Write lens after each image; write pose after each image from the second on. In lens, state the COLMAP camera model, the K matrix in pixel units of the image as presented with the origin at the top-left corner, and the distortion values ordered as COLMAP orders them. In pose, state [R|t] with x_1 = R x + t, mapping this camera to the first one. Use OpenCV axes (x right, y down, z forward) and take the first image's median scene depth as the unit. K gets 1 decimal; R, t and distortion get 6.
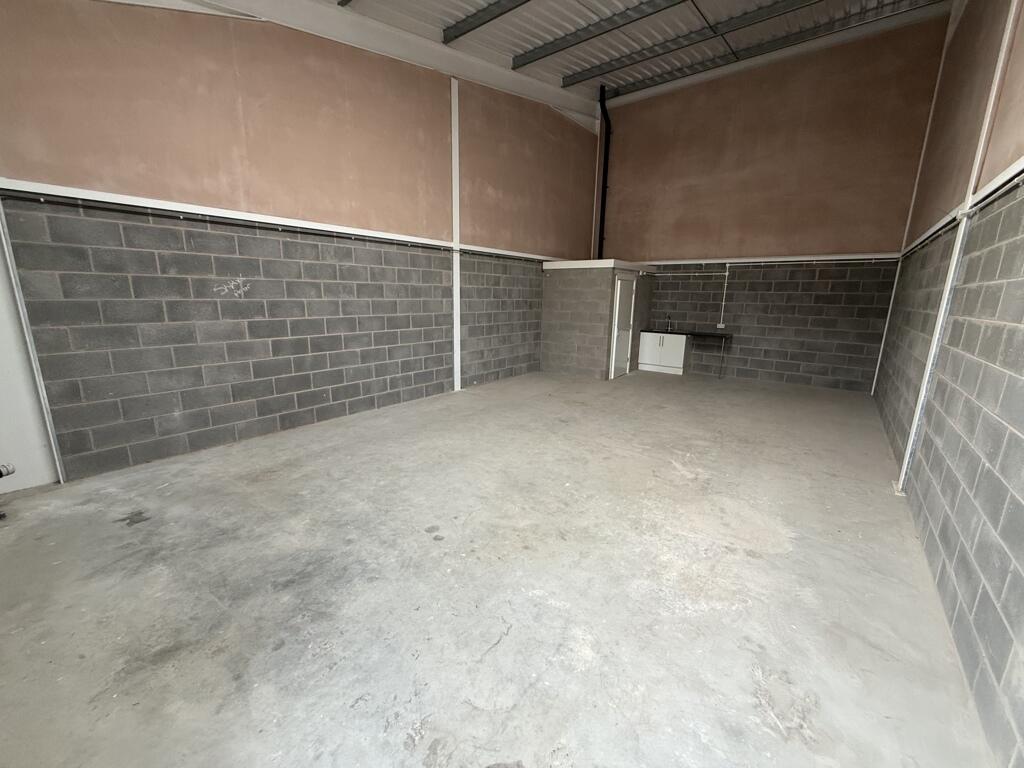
lens RADIAL K [[406.0, 0, 513.8], [0, 406.0, 381.2], [0, 0, 1]] dist [0.000166, -0.000677]
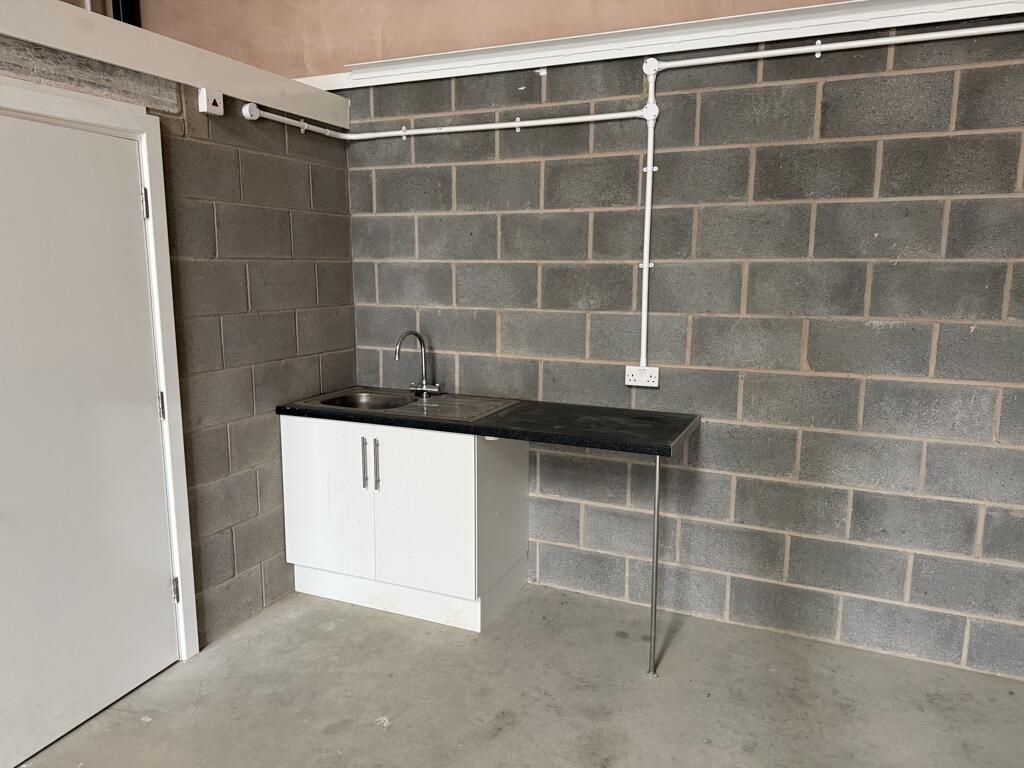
lens RADIAL K [[734.1, 0, 508.9], [0, 734.1, 386.4], [0, 0, 1]] dist [0.023415, -0.007892]
pose [[0.966536, -0.055122, 0.250539, 0.520630], [0.066192, 0.997158, -0.035971, -0.179381], [-0.247844, 0.051351, 0.967438, 0.975718]]
